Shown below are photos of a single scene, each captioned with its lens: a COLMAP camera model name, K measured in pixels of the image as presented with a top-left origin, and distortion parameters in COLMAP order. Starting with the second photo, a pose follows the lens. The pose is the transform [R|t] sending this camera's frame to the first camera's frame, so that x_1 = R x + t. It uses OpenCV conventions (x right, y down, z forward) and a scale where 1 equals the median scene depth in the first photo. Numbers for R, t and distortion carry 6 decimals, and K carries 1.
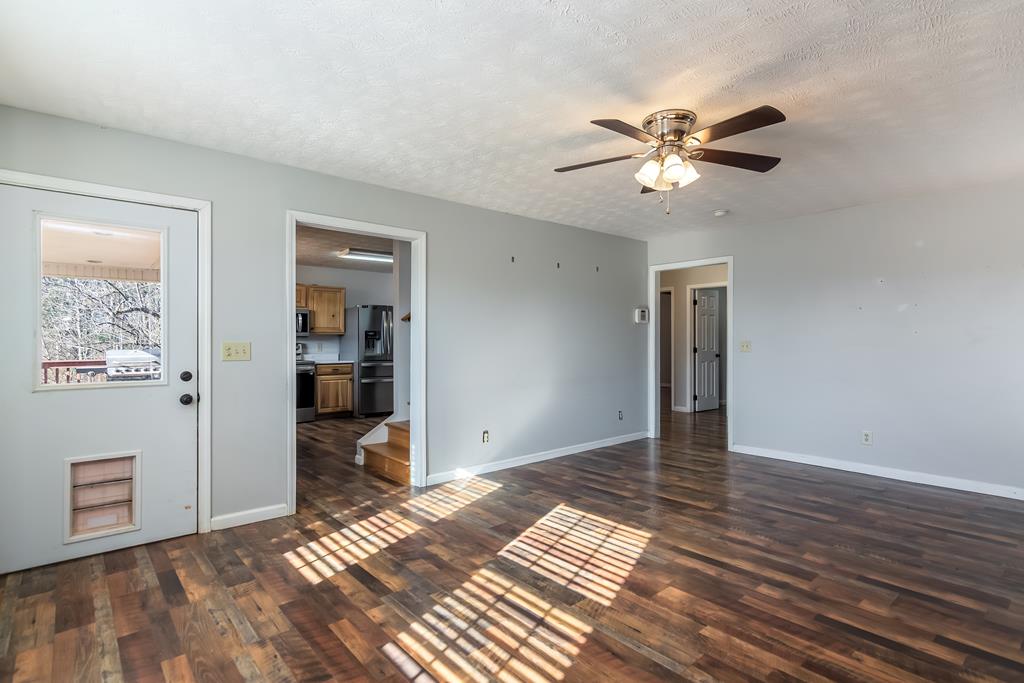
lens RADIAL K [[508.2, 0, 515.8], [0, 508.2, 334.8], [0, 0, 1]] dist [0.004226, 0.000968]
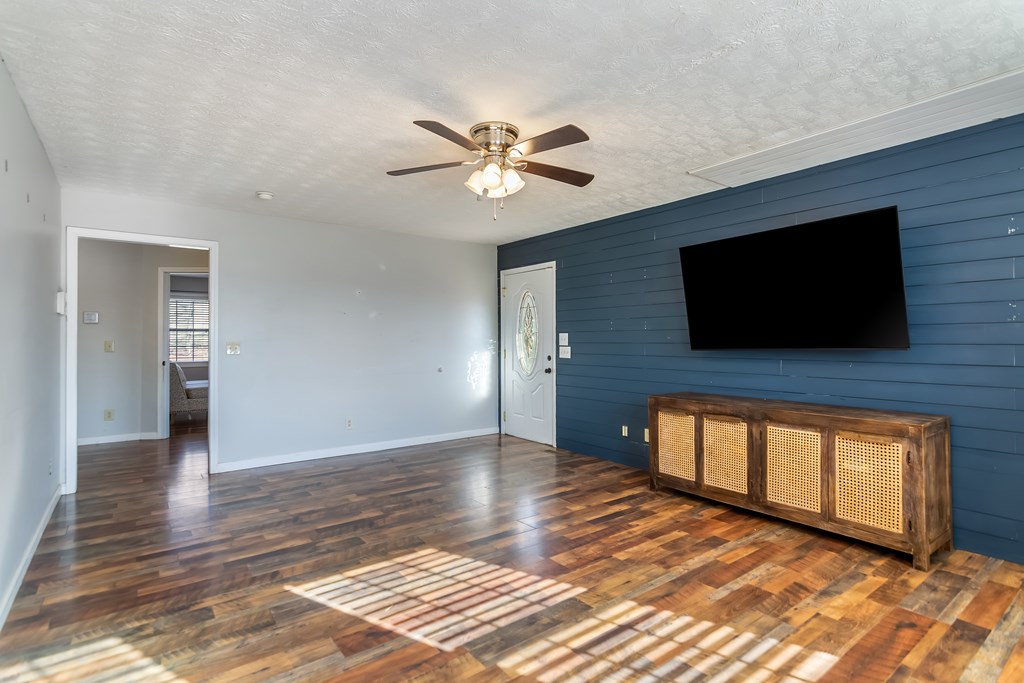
lens RADIAL K [[508.2, 0, 505.3], [0, 508.2, 338.5], [0, 0, 1]] dist [0.004226, 0.000968]
pose [[0.075656, 0.004739, 0.997123, -0.720765], [-0.008059, 0.999959, -0.004141, 0.014453], [-0.997101, -0.007723, 0.075692, 0.887489]]
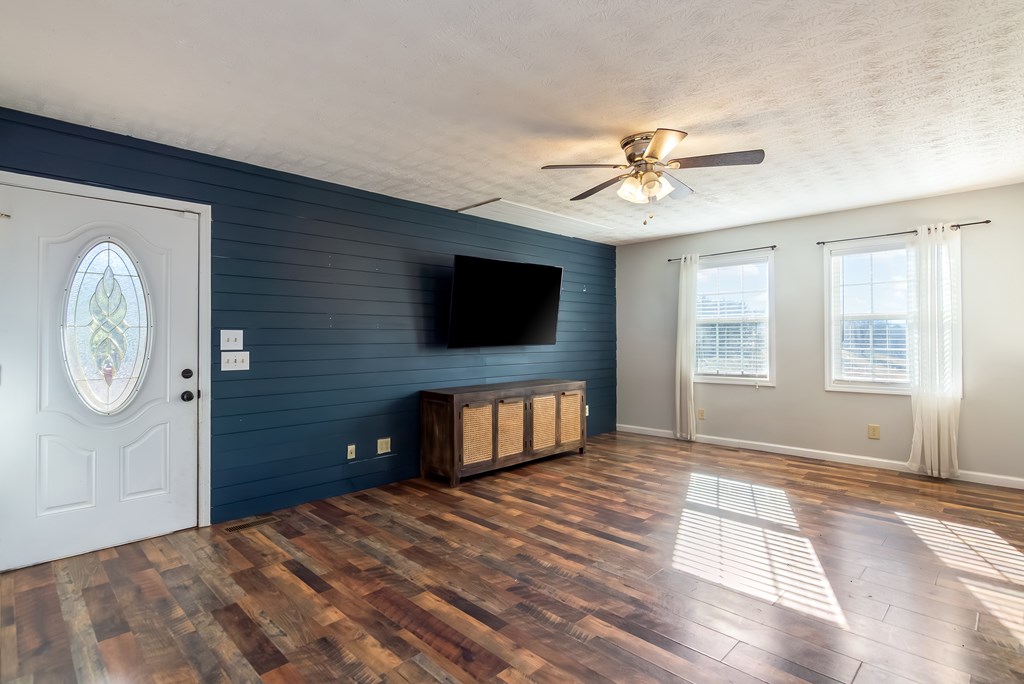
lens RADIAL K [[508.2, 0, 510.9], [0, 508.2, 341.6], [0, 0, 1]] dist [0.004226, 0.000968]
pose [[-0.997475, 0.006409, -0.070734, 0.657760], [0.006683, 0.999971, -0.003647, 0.020158], [0.070708, -0.004110, -0.997489, 2.038714]]
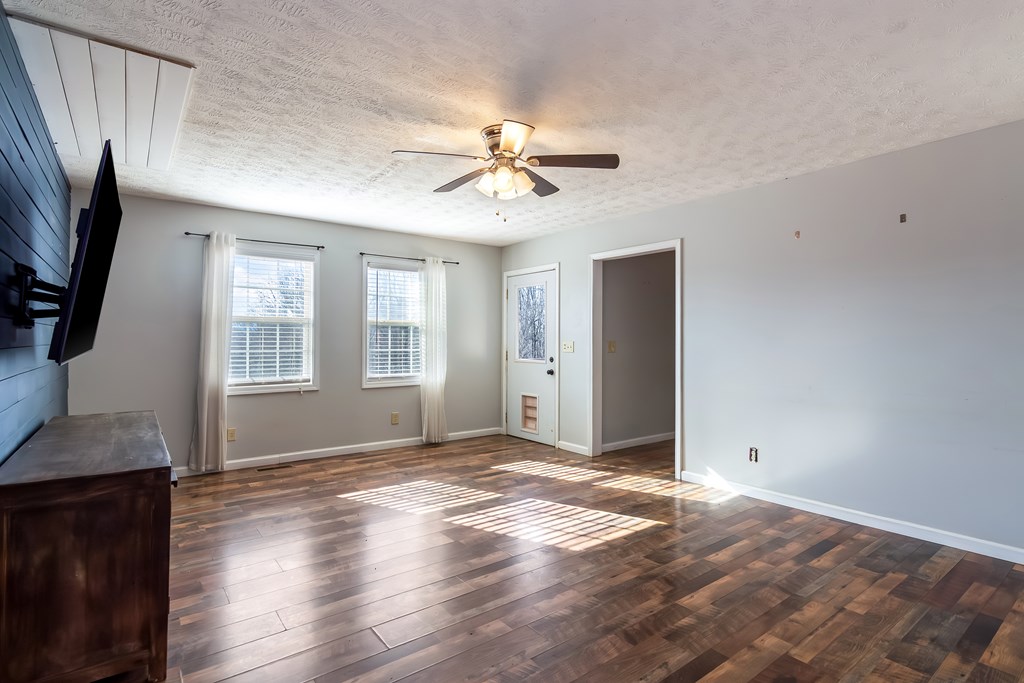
lens RADIAL K [[508.2, 0, 508.6], [0, 508.2, 339.8], [0, 0, 1]] dist [0.004226, 0.000968]
pose [[-0.066567, -0.000114, -0.997782, 1.327609], [0.005365, 0.999985, -0.000472, 0.009326], [0.997768, -0.005384, -0.066566, 1.055447]]
